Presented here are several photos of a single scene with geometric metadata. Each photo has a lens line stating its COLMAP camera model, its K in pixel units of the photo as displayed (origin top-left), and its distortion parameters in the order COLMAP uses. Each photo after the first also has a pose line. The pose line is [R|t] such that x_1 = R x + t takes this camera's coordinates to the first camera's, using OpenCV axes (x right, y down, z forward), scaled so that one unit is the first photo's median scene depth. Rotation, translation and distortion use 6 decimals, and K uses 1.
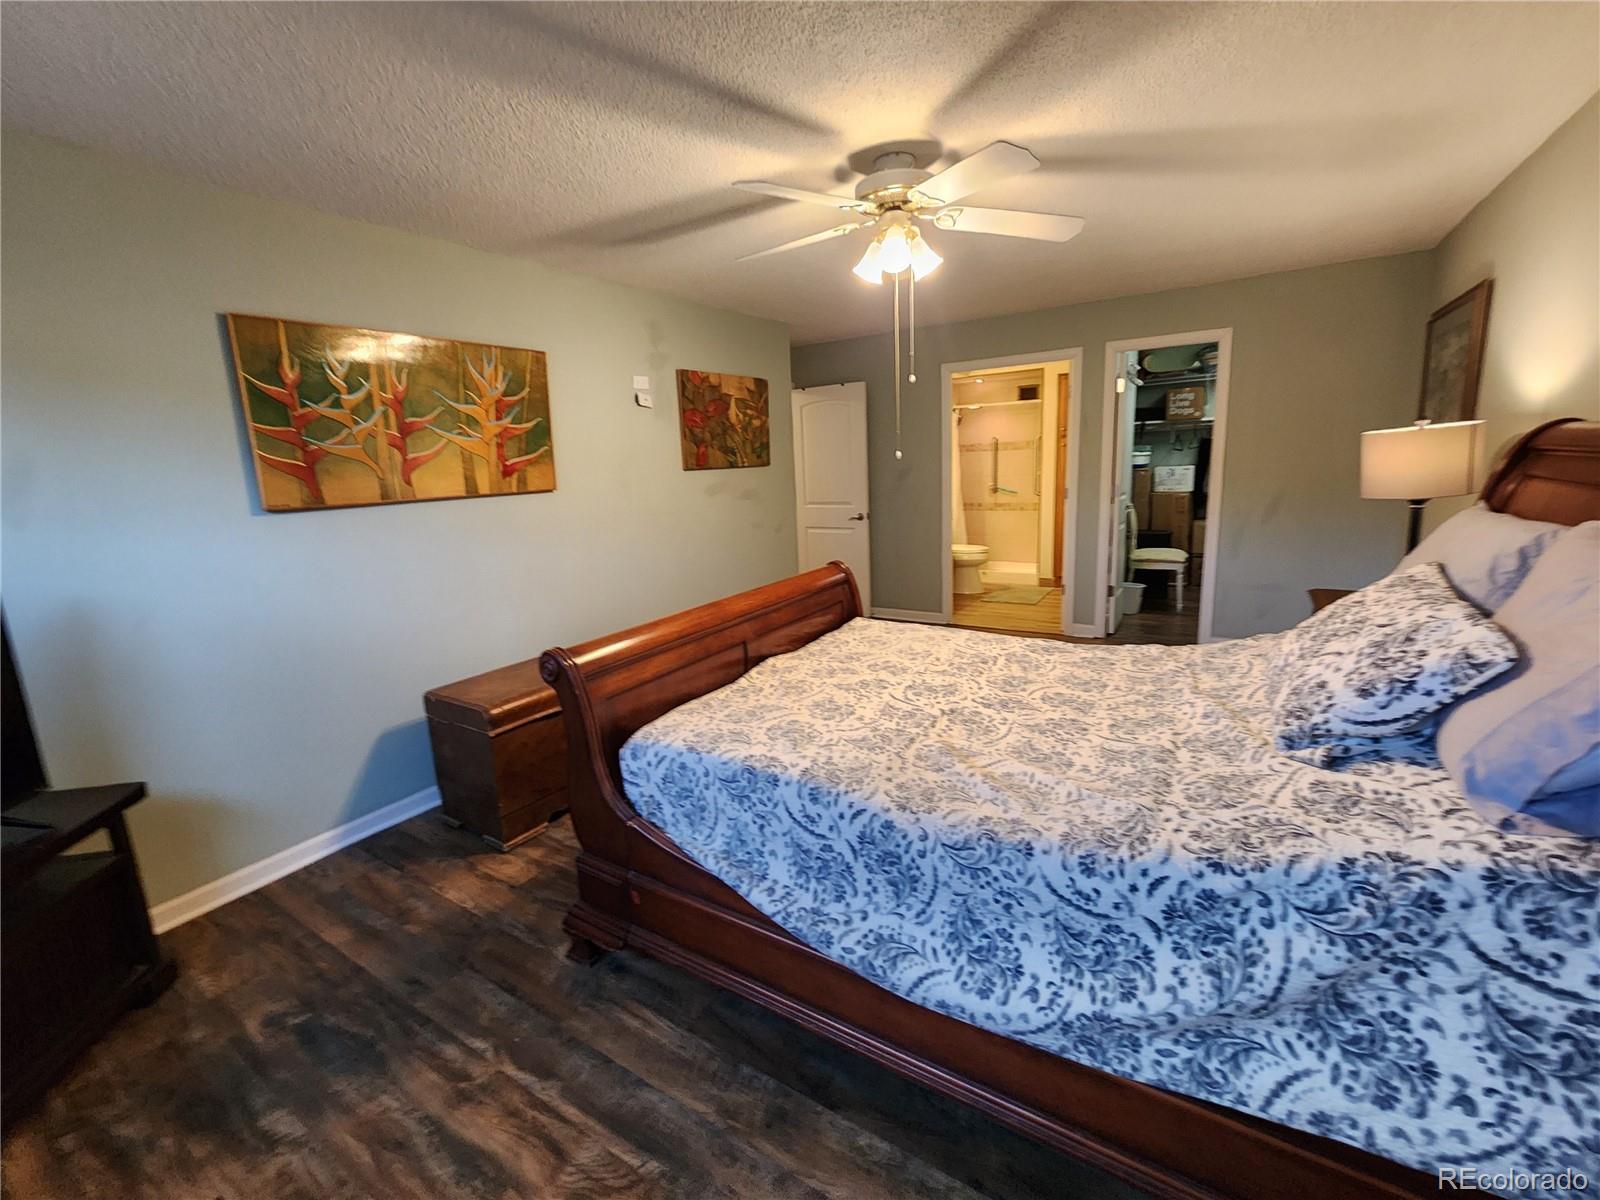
lens RADIAL K [[651.1, 0, 800.0], [0, 651.1, 600.0], [0, 0, 1]] dist [-0.001360, -0.000071]
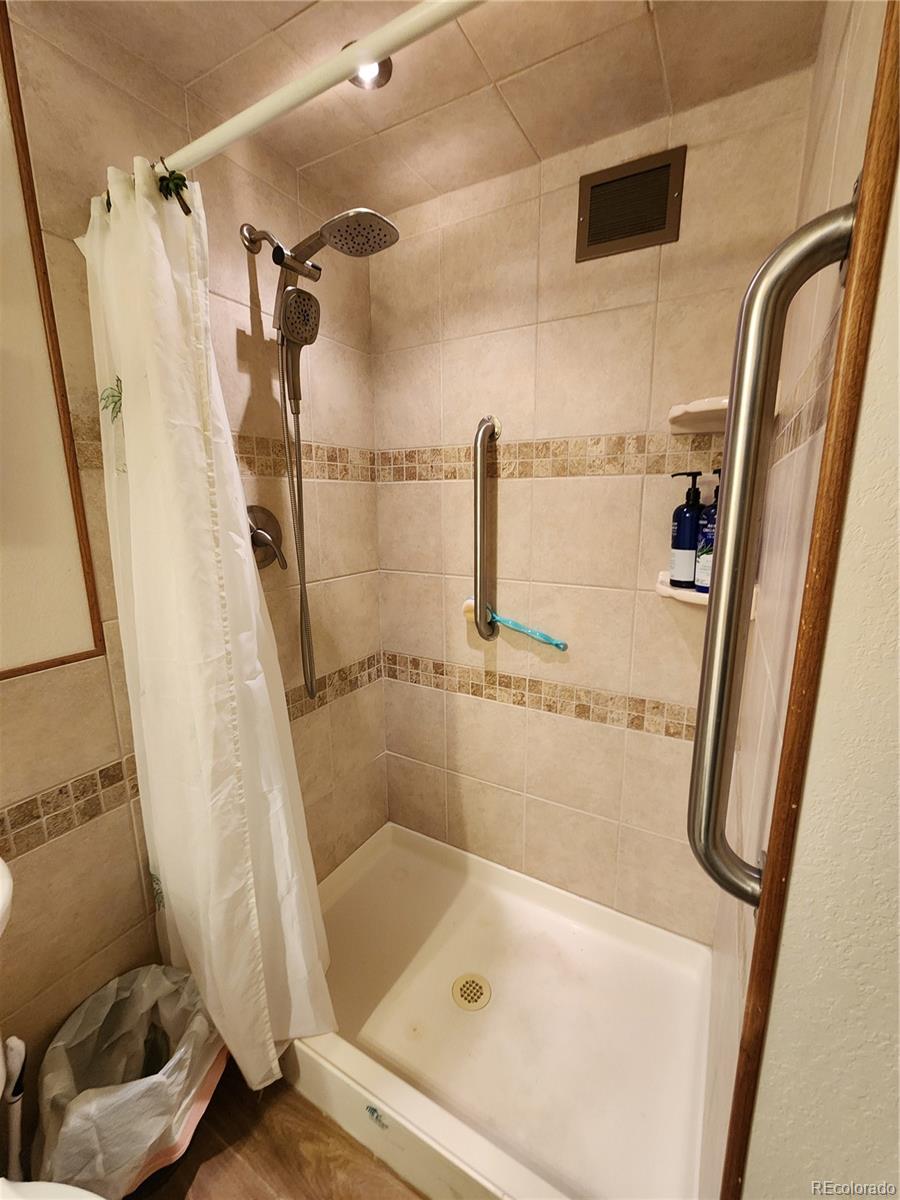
lens RADIAL K [[488.3, 0, 456.5], [0, 488.3, 594.6], [0, 0, 1]] dist [-0.001360, -0.000071]
pose [[0.997901, 0.024529, 0.059941, 0.280295], [-0.025258, 0.999616, 0.011438, -0.186792], [-0.059637, -0.012928, 0.998136, 0.817885]]
